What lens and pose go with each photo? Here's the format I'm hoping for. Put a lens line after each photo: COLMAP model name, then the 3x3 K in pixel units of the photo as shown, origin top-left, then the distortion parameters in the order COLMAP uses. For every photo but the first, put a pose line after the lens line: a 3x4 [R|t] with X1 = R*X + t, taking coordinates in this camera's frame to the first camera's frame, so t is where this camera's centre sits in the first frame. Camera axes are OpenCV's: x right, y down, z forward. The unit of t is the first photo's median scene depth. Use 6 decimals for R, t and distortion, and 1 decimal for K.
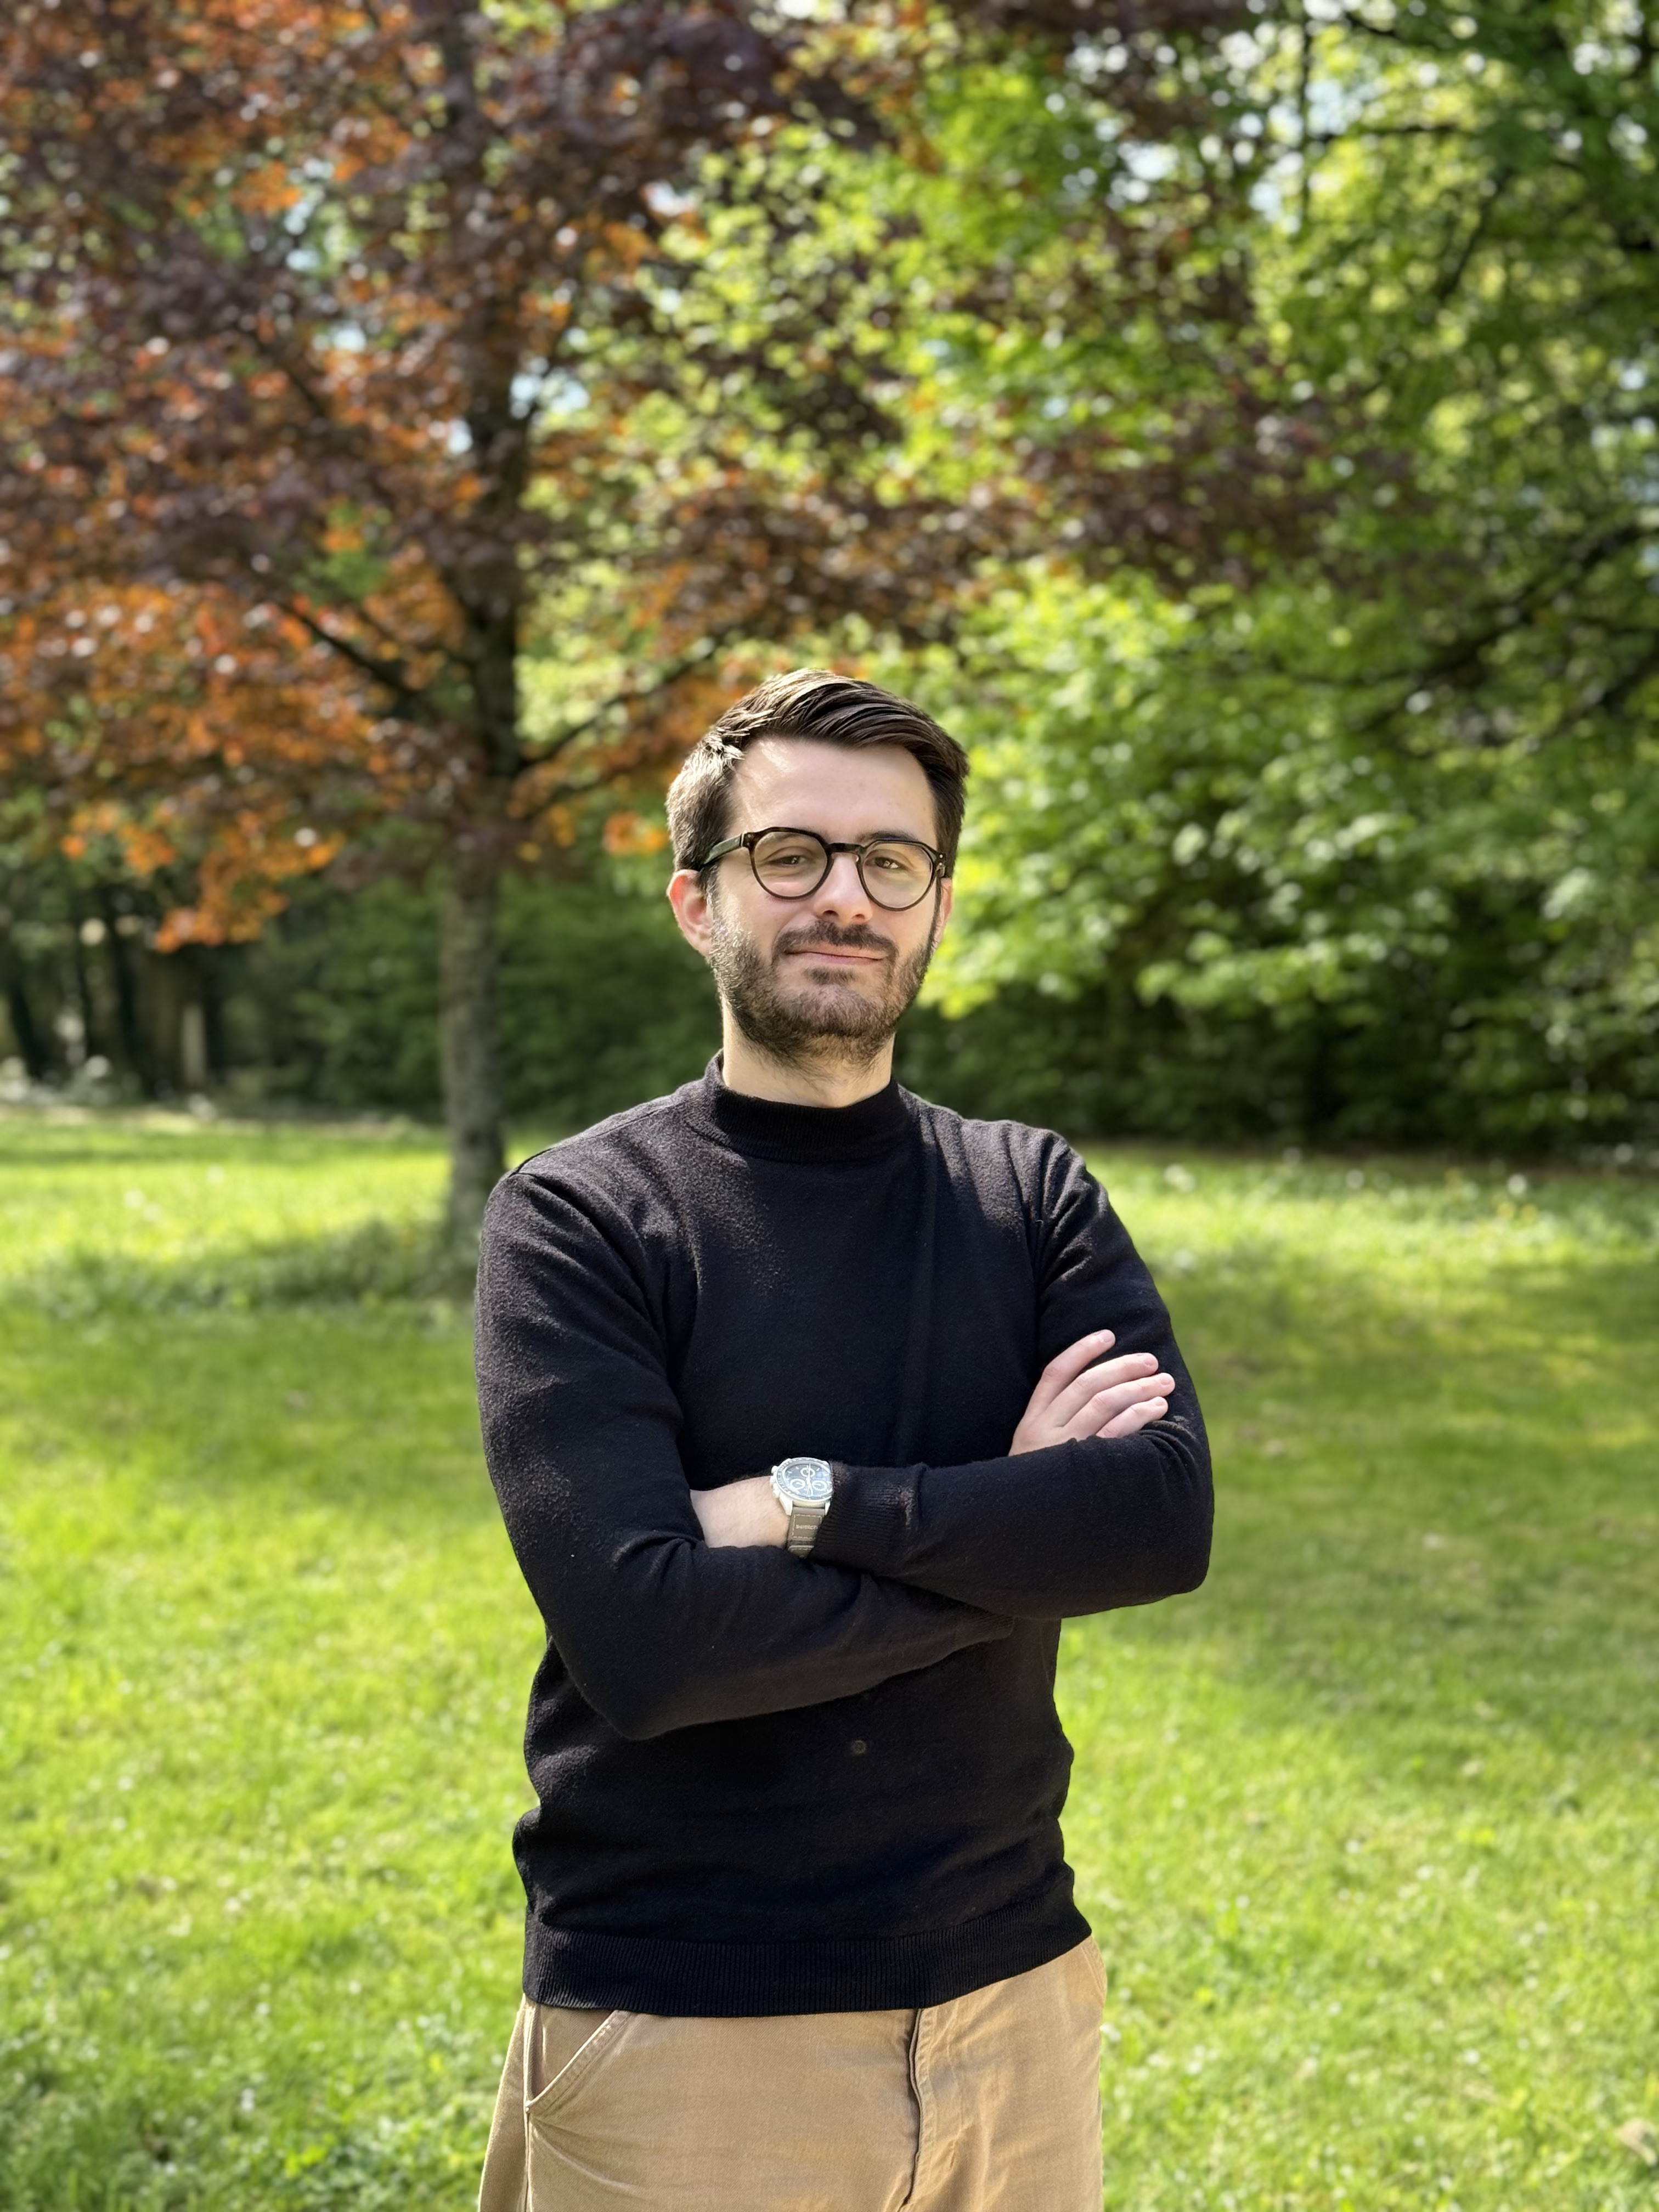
lens RADIAL K [[3084.2, 0, 819.5], [0, 3084.2, 1111.8], [0, 0, 1]] dist [0.215335, -0.485235]
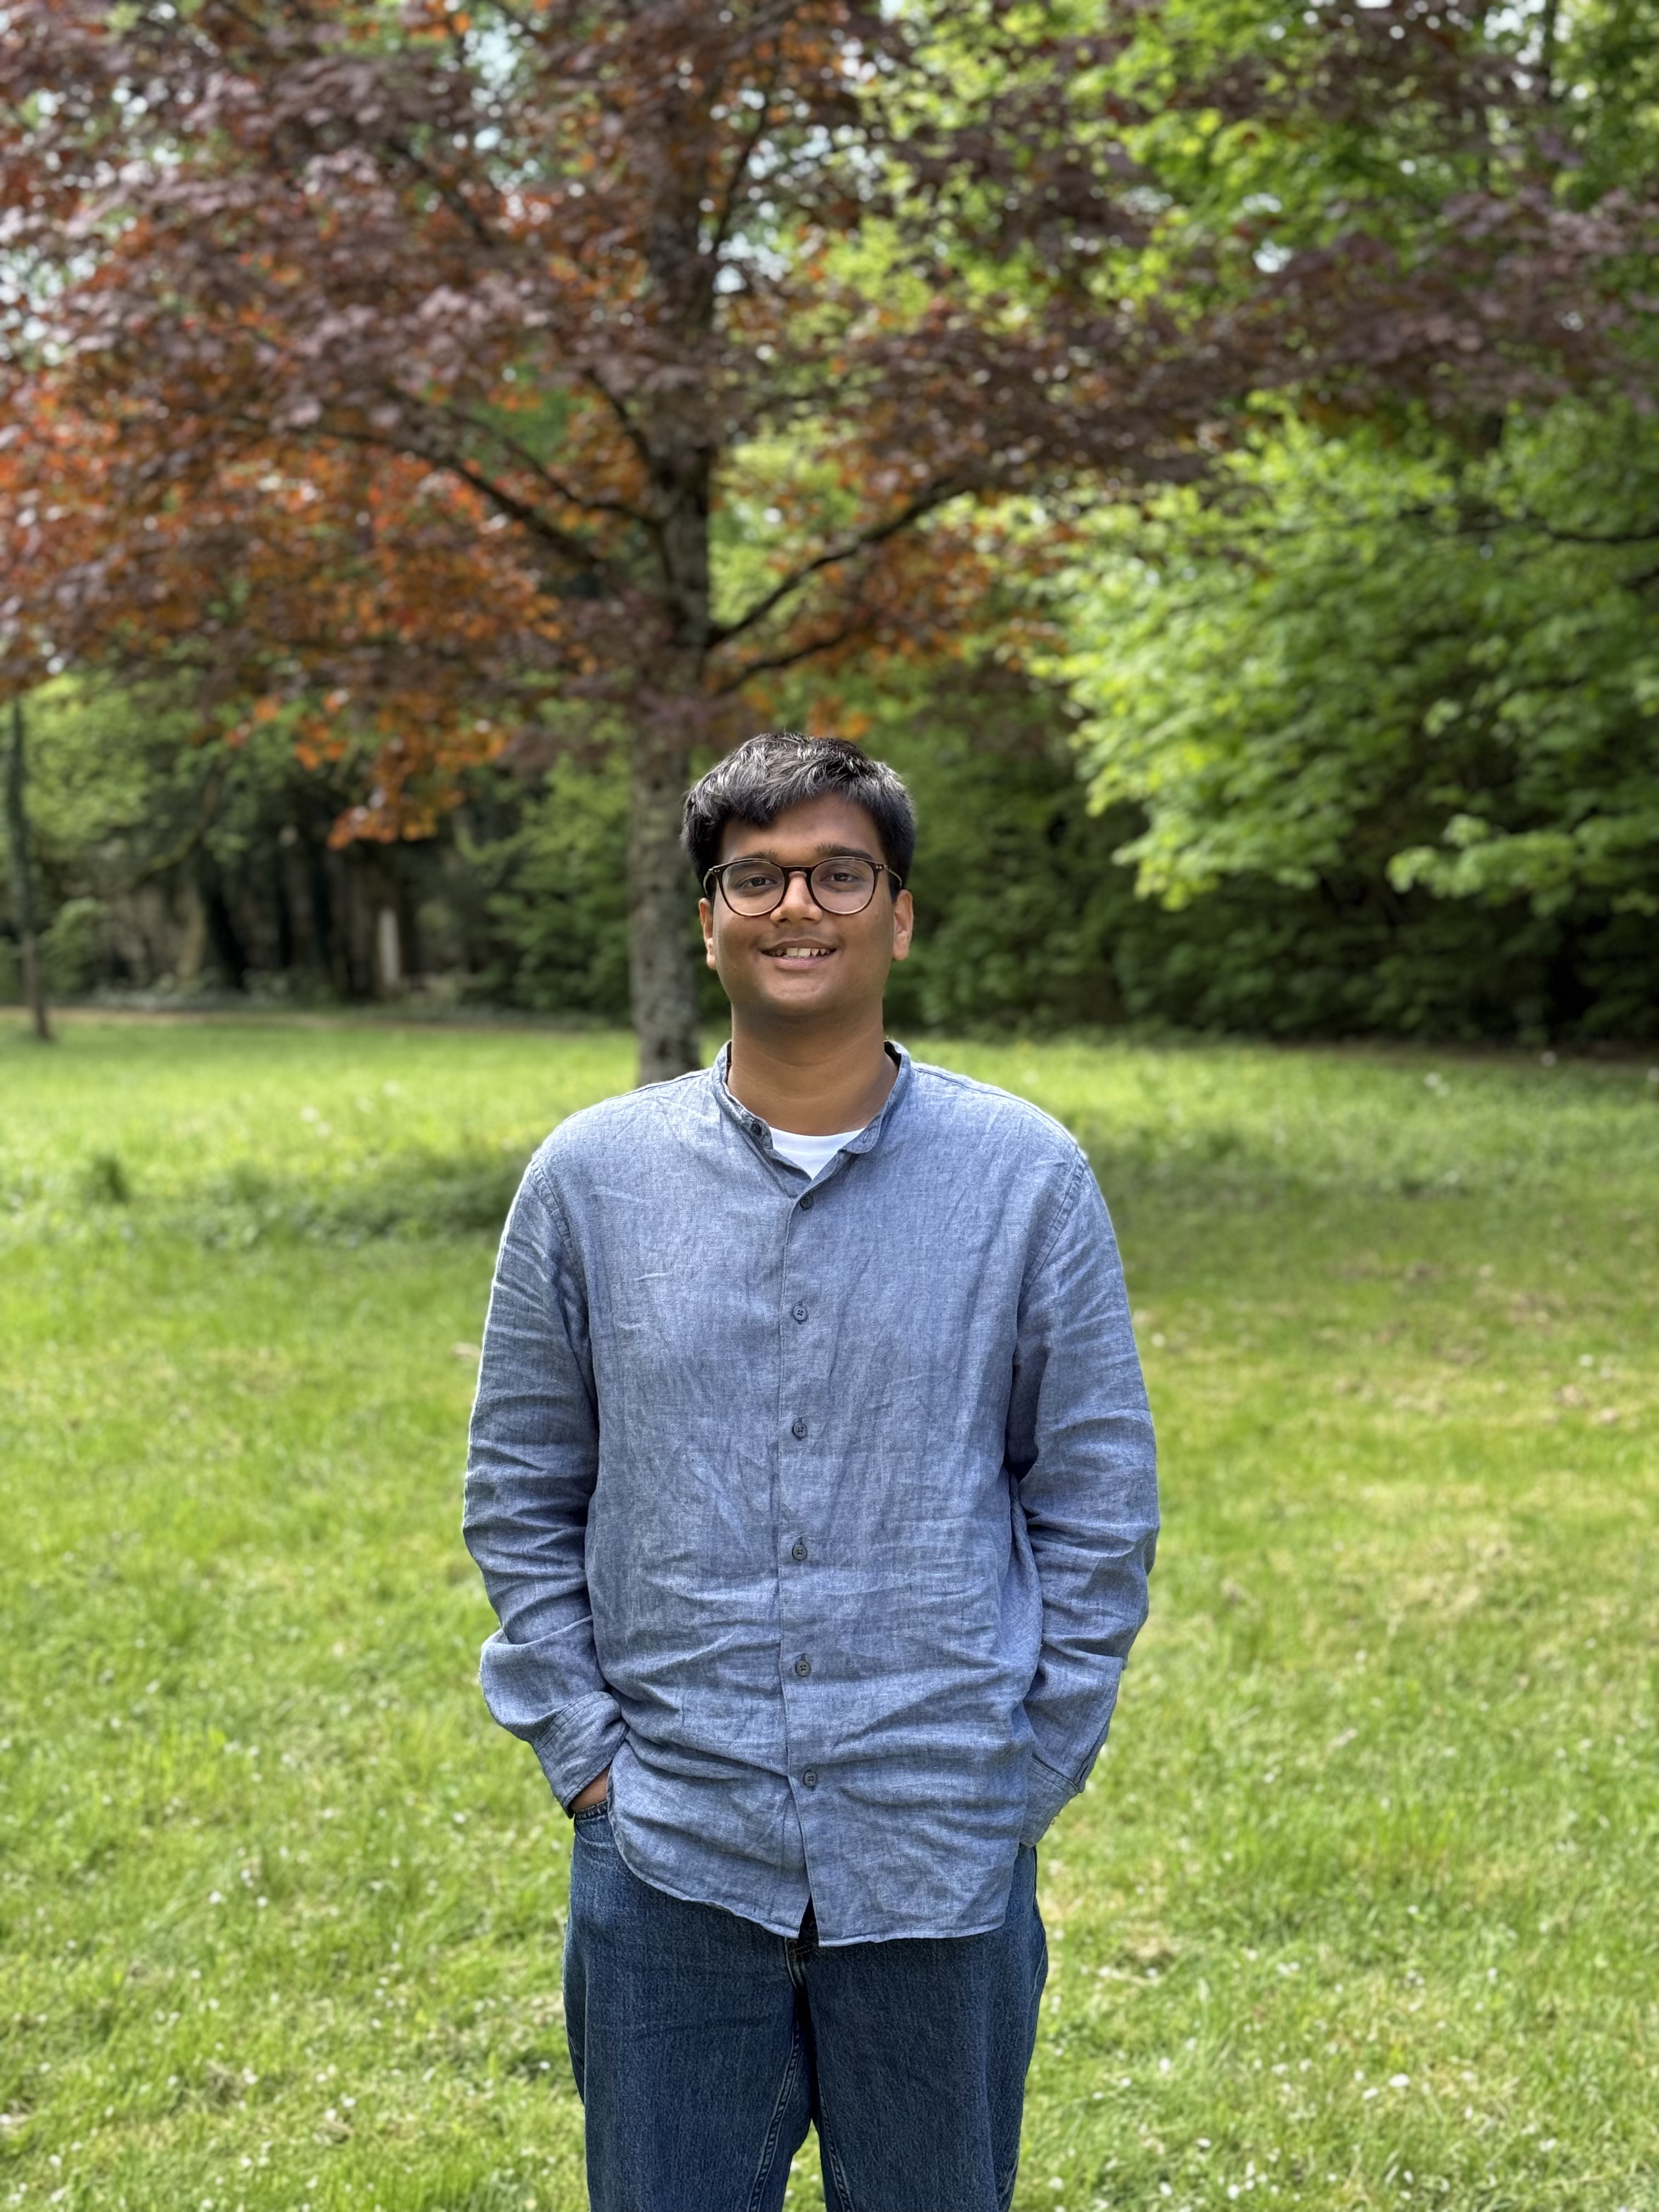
lens RADIAL K [[3084.2, 0, 819.5], [0, 3084.2, 1111.8], [0, 0, 1]] dist [0.215335, -0.485235]
pose [[0.997929, -0.006576, -0.063991, -0.009111], [0.008666, 0.999436, 0.032431, -0.002601], [0.063742, -0.032918, 0.997423, 0.108229]]
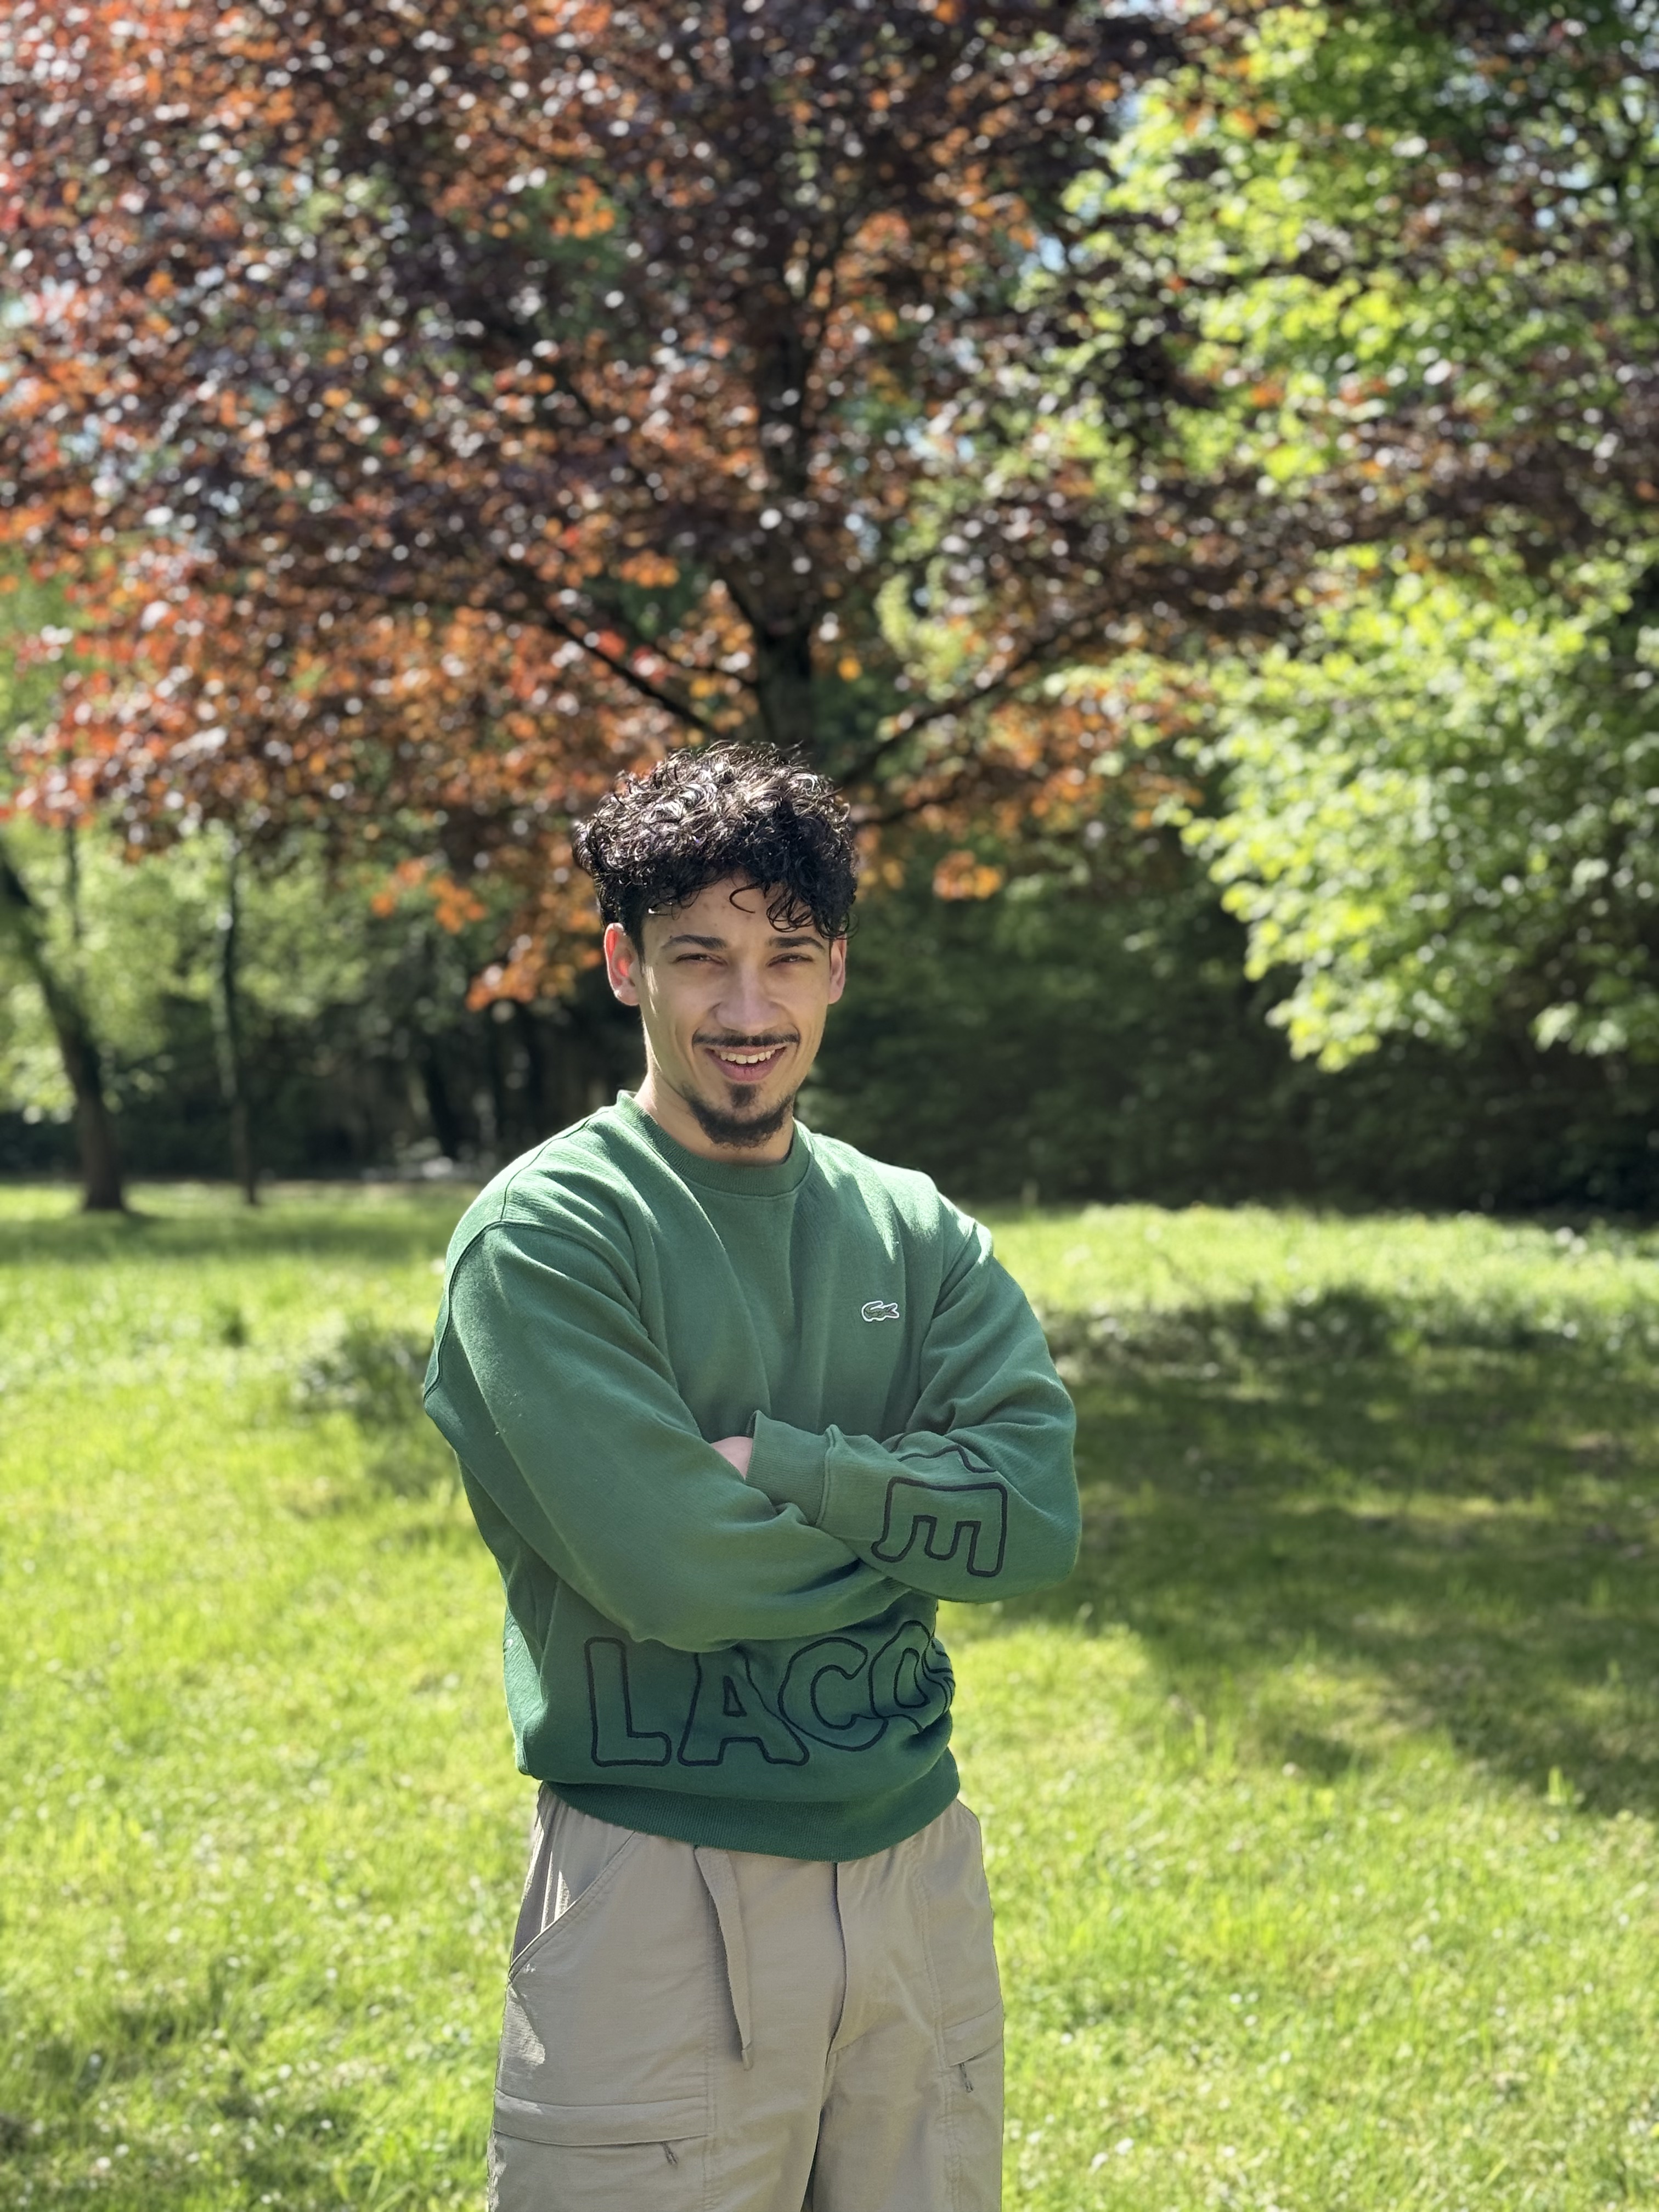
lens RADIAL K [[3084.2, 0, 819.5], [0, 3084.2, 1111.8], [0, 0, 1]] dist [0.215335, -0.485235]
pose [[0.990151, -0.011055, -0.139565, 0.037327], [0.007568, 0.999646, -0.025491, 0.007246], [0.139798, 0.024184, 0.989885, 0.101865]]
